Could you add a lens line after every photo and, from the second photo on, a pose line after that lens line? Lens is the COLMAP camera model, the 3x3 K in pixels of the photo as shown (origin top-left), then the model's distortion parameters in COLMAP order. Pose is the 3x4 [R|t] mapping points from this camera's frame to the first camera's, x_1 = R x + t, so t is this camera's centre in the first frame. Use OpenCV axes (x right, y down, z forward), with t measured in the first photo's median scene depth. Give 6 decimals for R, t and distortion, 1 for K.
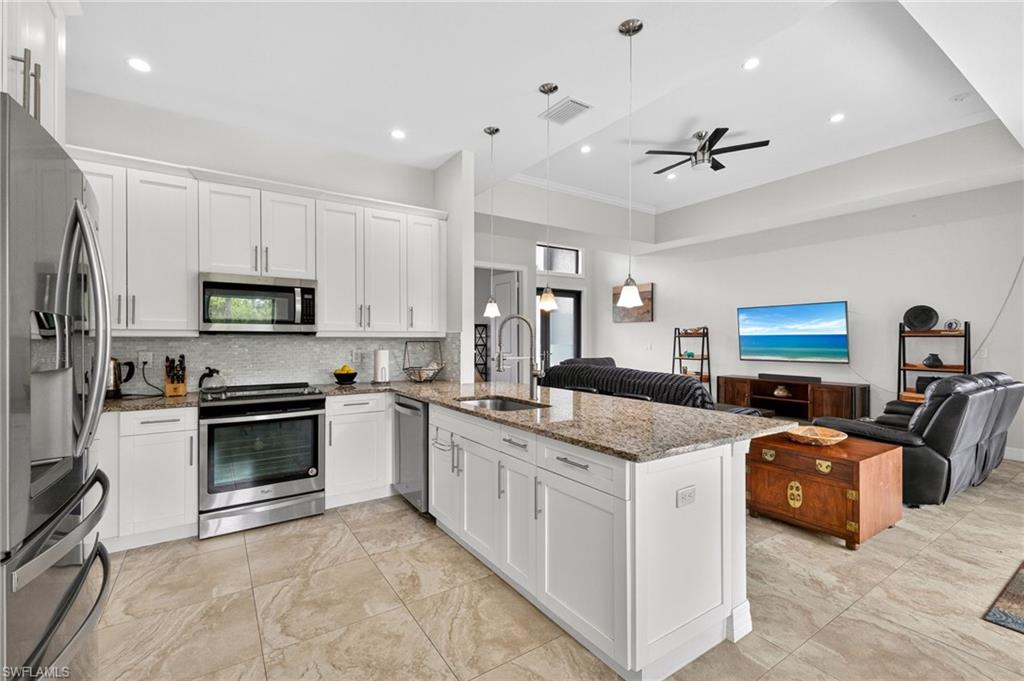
lens RADIAL K [[445.6, 0, 510.7], [0, 445.6, 339.2], [0, 0, 1]] dist [0.010358, -0.001348]
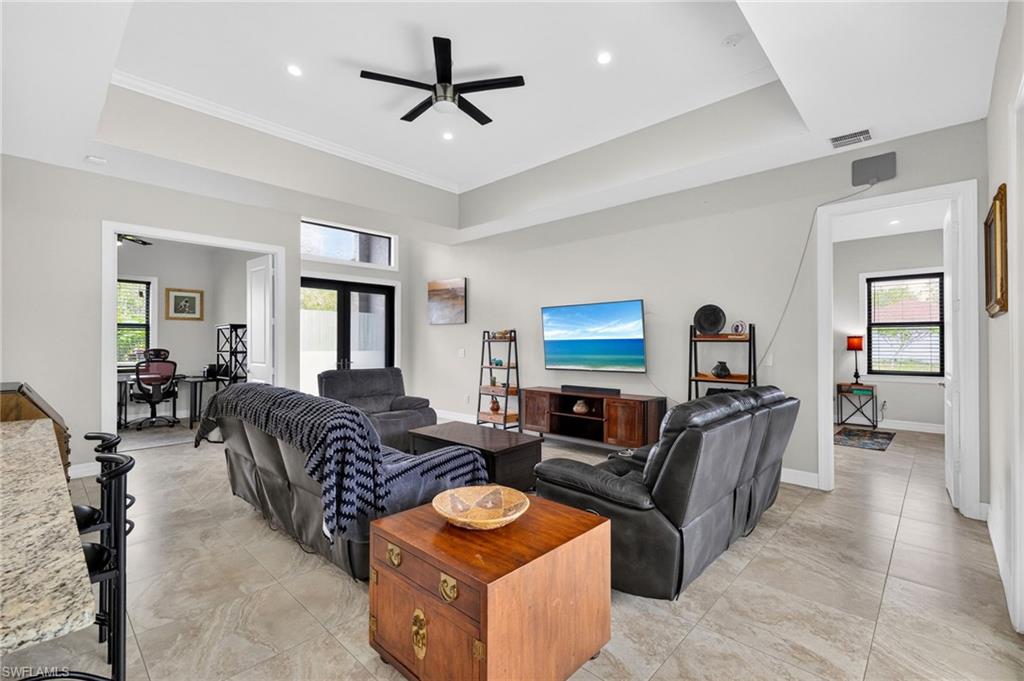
lens RADIAL K [[445.6, 0, 517.7], [0, 445.6, 338.5], [0, 0, 1]] dist [0.010358, -0.001348]
pose [[0.972623, 0.003720, 0.232357, 0.469164], [-0.000558, 0.999906, -0.013674, 0.001028], [-0.232386, 0.013170, 0.972534, 0.337025]]
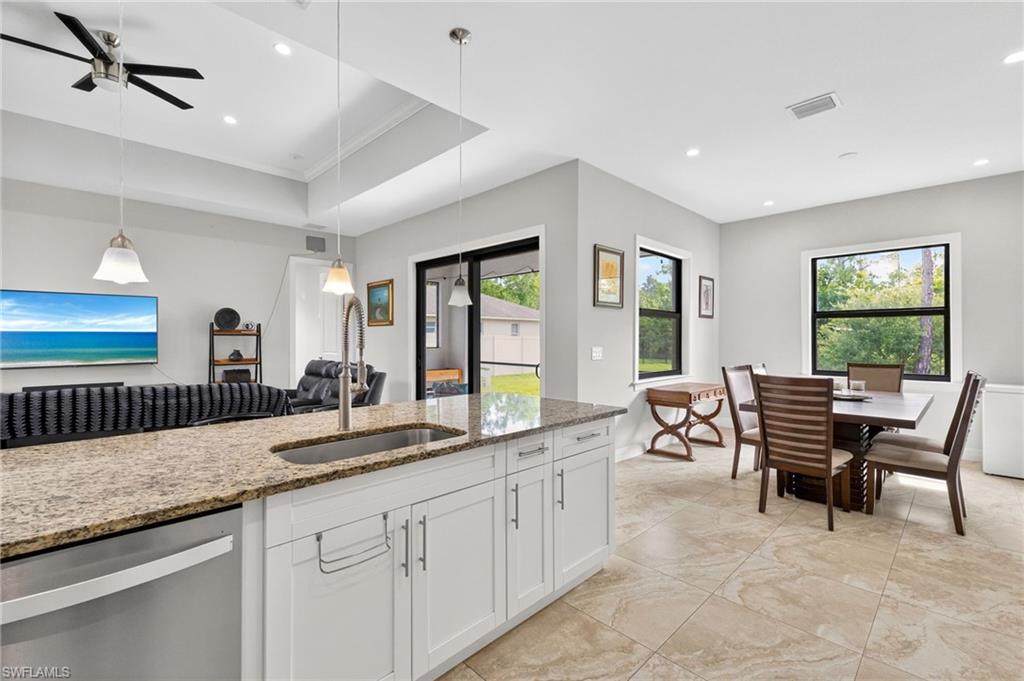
lens RADIAL K [[445.6, 0, 517.8], [0, 445.6, 340.7], [0, 0, 1]] dist [0.010358, -0.001348]
pose [[-0.204868, -0.005764, 0.978773, -0.473064], [-0.000565, 0.999983, 0.005770, 0.001688], [-0.978789, 0.000629, -0.204868, 0.663193]]
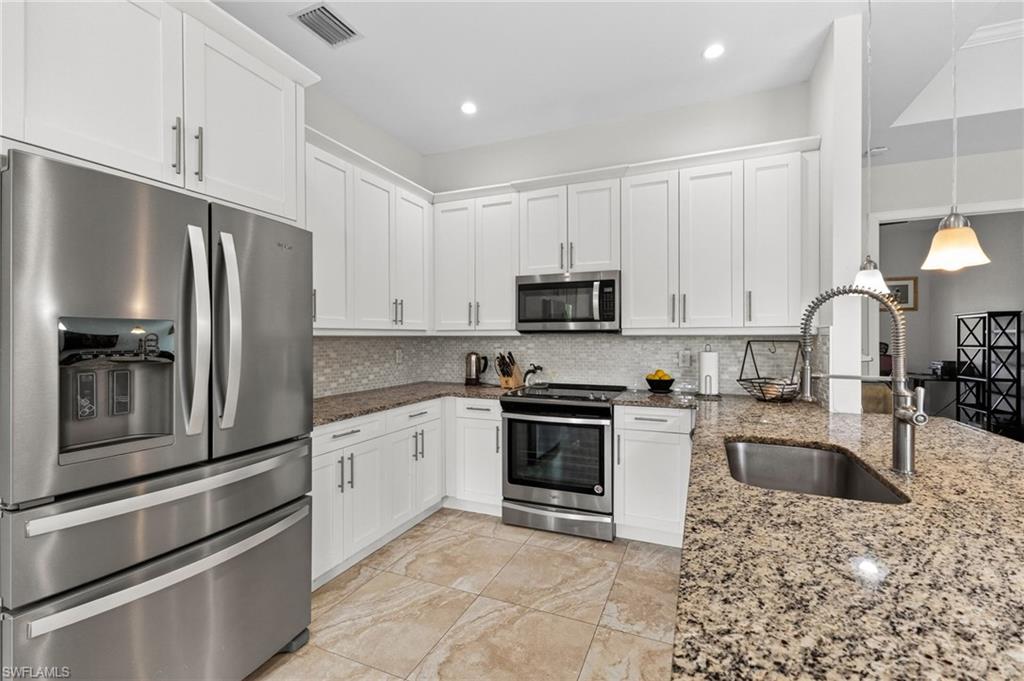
lens RADIAL K [[445.6, 0, 514.8], [0, 445.6, 335.8], [0, 0, 1]] dist [0.010358, -0.001348]
pose [[0.549872, -0.003659, -0.835241, 0.164477], [0.001714, 0.999993, -0.003252, -0.001244], [0.835247, 0.000357, 0.549874, 0.319303]]
